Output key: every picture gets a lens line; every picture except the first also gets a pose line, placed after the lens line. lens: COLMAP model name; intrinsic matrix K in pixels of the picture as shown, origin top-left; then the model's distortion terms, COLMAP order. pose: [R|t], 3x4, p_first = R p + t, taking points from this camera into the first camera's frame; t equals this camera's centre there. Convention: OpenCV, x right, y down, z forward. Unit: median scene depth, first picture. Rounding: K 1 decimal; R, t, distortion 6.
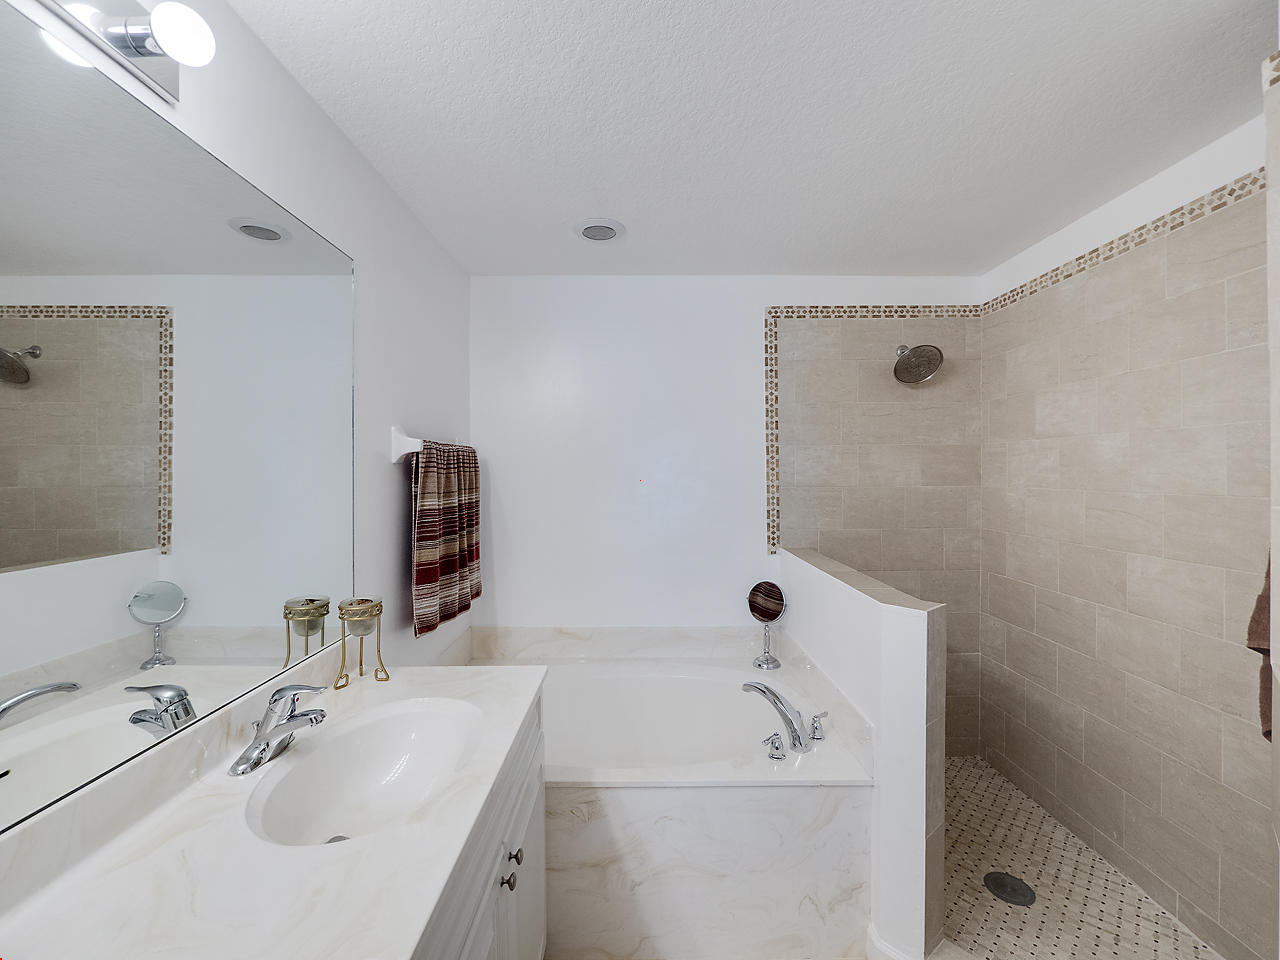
lens RADIAL K [[543.7, 0, 644.7], [0, 543.7, 473.6], [0, 0, 1]] dist [-0.001885, -0.000249]
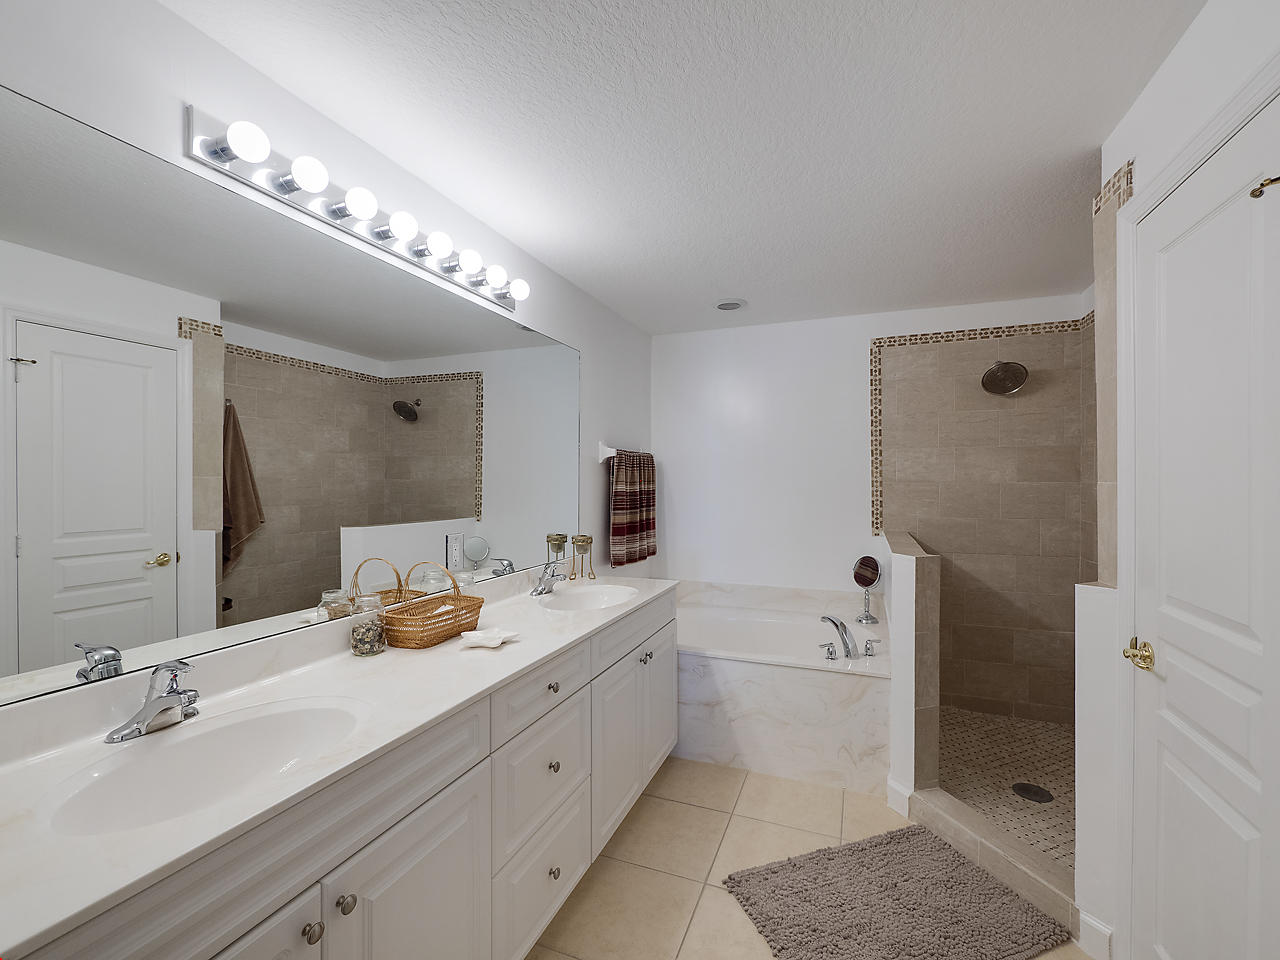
lens RADIAL K [[543.7, 0, 644.7], [0, 543.7, 473.6], [0, 0, 1]] dist [-0.001885, -0.000249]
pose [[0.930089, -0.001047, -0.367333, 0.199006], [-0.004292, 0.999897, -0.013717, 0.024406], [0.367309, 0.014335, 0.929988, -0.361814]]
